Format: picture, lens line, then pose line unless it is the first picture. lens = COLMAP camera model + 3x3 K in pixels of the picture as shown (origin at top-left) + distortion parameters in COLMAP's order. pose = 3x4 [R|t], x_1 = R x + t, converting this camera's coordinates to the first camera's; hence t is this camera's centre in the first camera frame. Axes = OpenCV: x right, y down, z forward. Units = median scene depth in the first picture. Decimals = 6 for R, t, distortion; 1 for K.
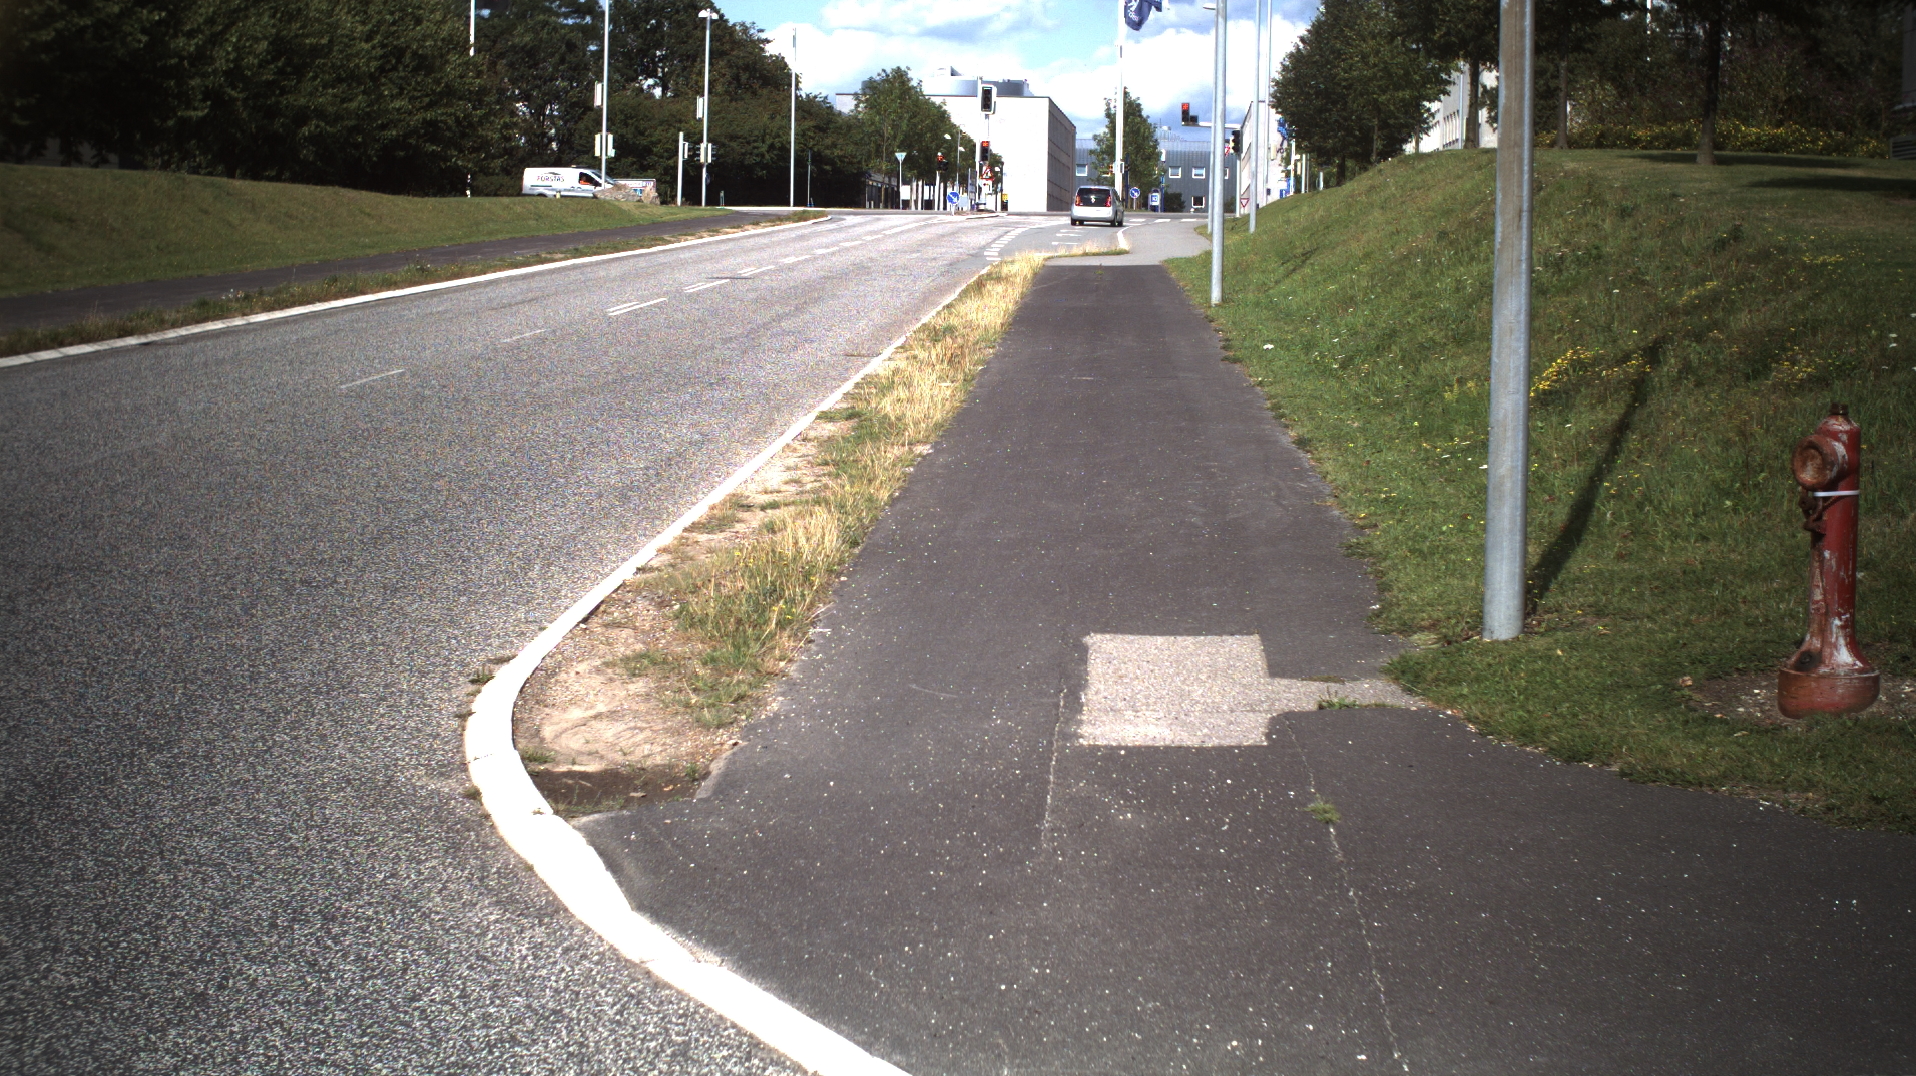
lens RADIAL K [[3437.3, 0, 958.0], [0, 3437.3, 538.0], [0, 0, 1]] dist [-0.276448, 0.224839]
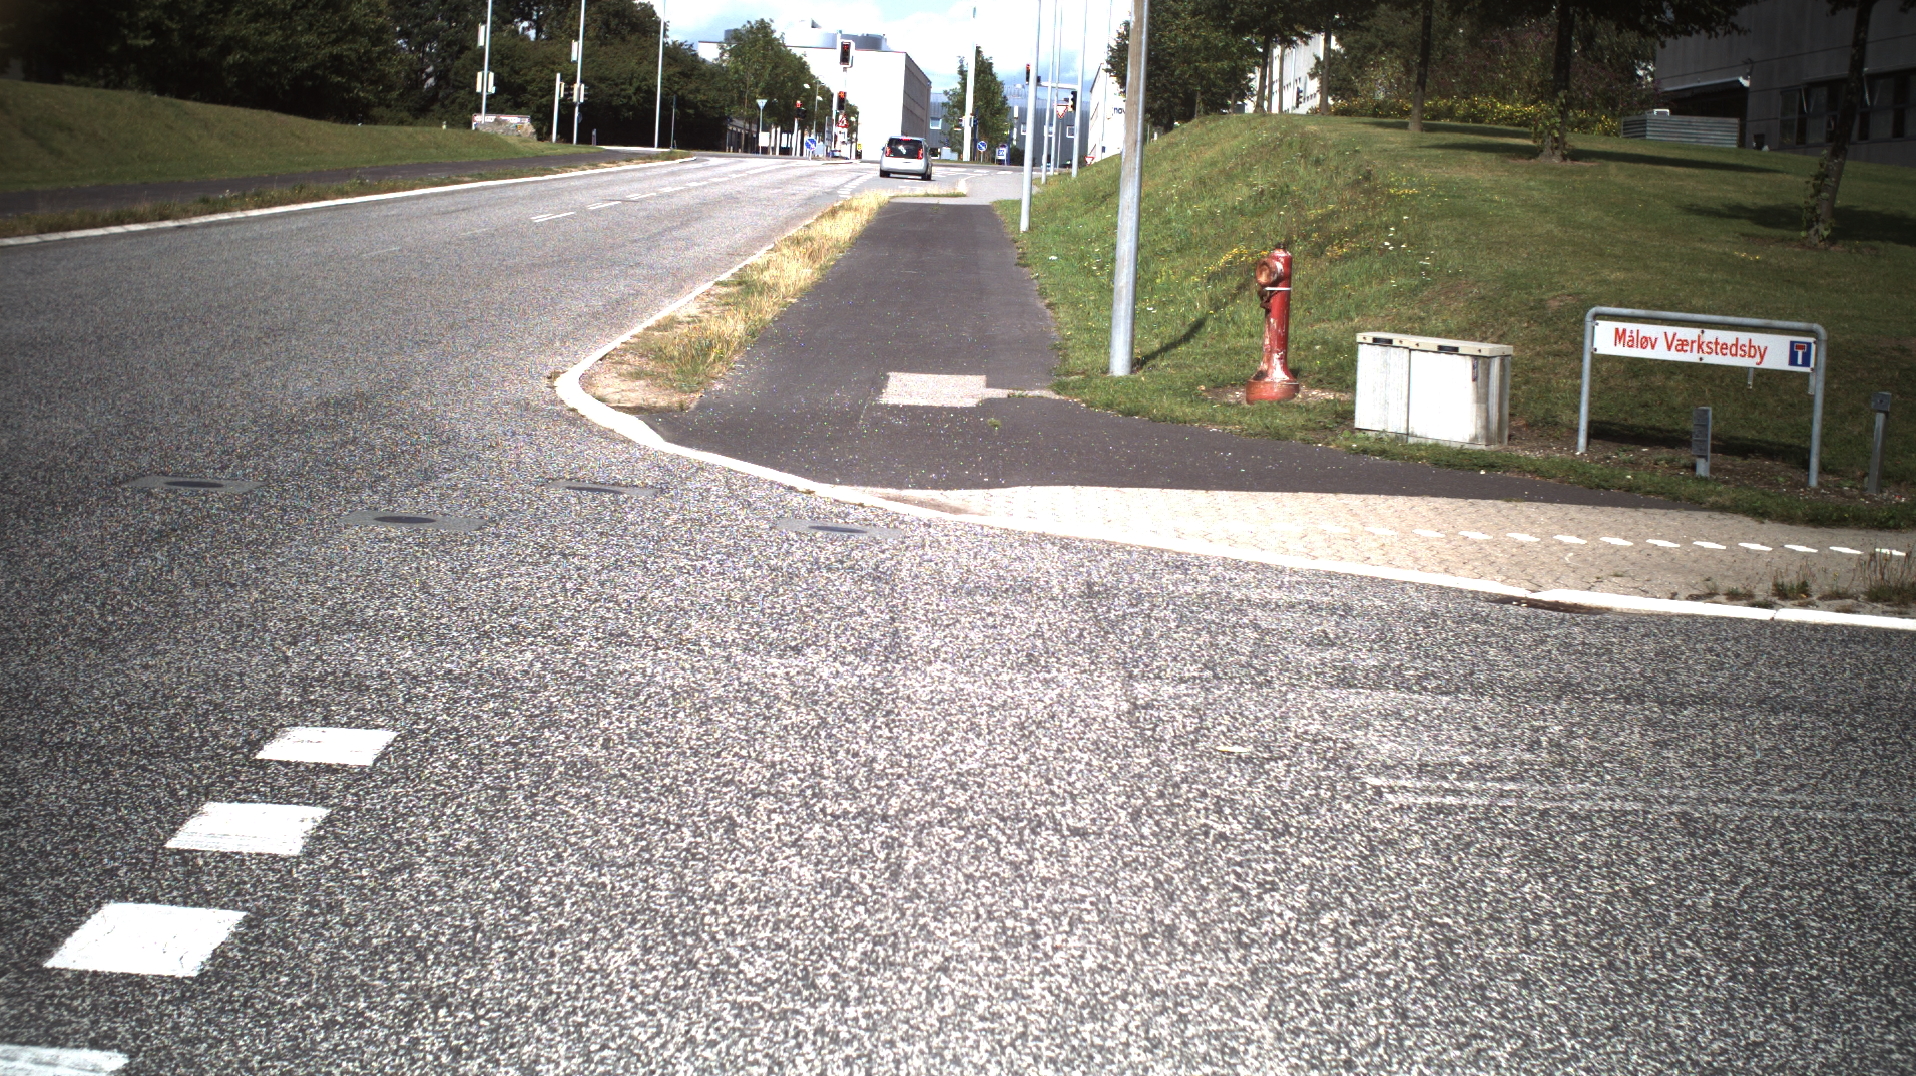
lens RADIAL K [[3437.3, 0, 958.0], [0, 3437.3, 538.0], [0, 0, 1]] dist [-0.276448, 0.224839]
pose [[0.998355, 0.034047, 0.046135, -0.001361], [-0.034673, 0.999316, 0.012833, 0.020706], [-0.045666, -0.014412, 0.998853, -0.177954]]
